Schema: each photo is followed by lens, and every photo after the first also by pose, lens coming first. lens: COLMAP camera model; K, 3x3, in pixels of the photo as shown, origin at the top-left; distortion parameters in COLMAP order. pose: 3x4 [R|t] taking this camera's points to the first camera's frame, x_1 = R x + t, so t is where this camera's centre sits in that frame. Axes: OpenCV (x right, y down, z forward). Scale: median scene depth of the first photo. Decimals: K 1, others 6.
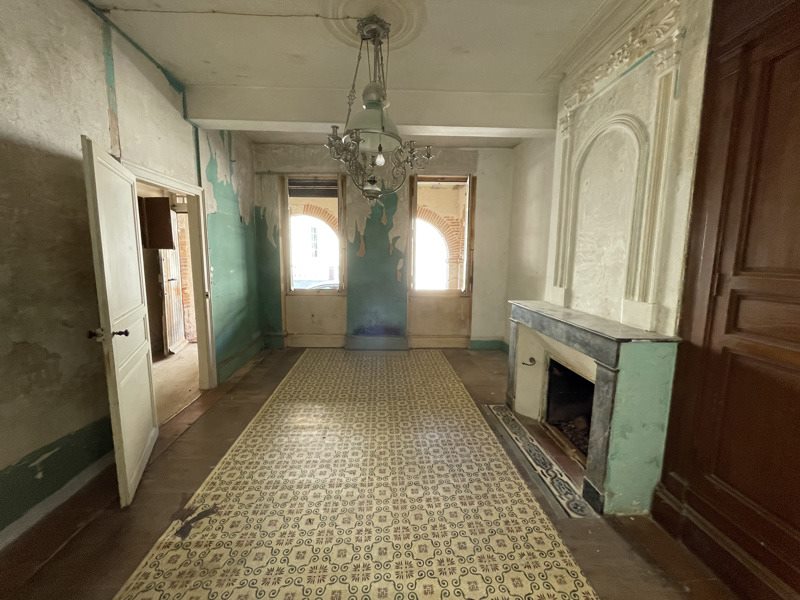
lens RADIAL K [[322.5, 0, 398.5], [0, 322.5, 301.1], [0, 0, 1]] dist [-0.000119, -0.000011]
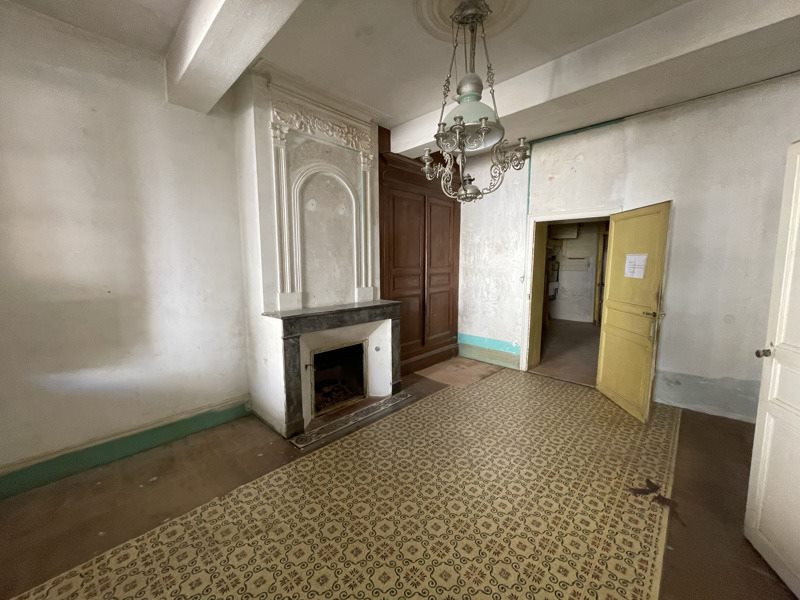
lens RADIAL K [[322.5, 0, 400.4], [0, 322.5, 297.1], [0, 0, 1]] dist [-0.000119, -0.000011]
pose [[-0.697653, -0.079155, 0.712050, -0.455263], [0.095954, 0.974600, 0.202355, -0.190887], [-0.709981, 0.209497, -0.672337, 1.326760]]
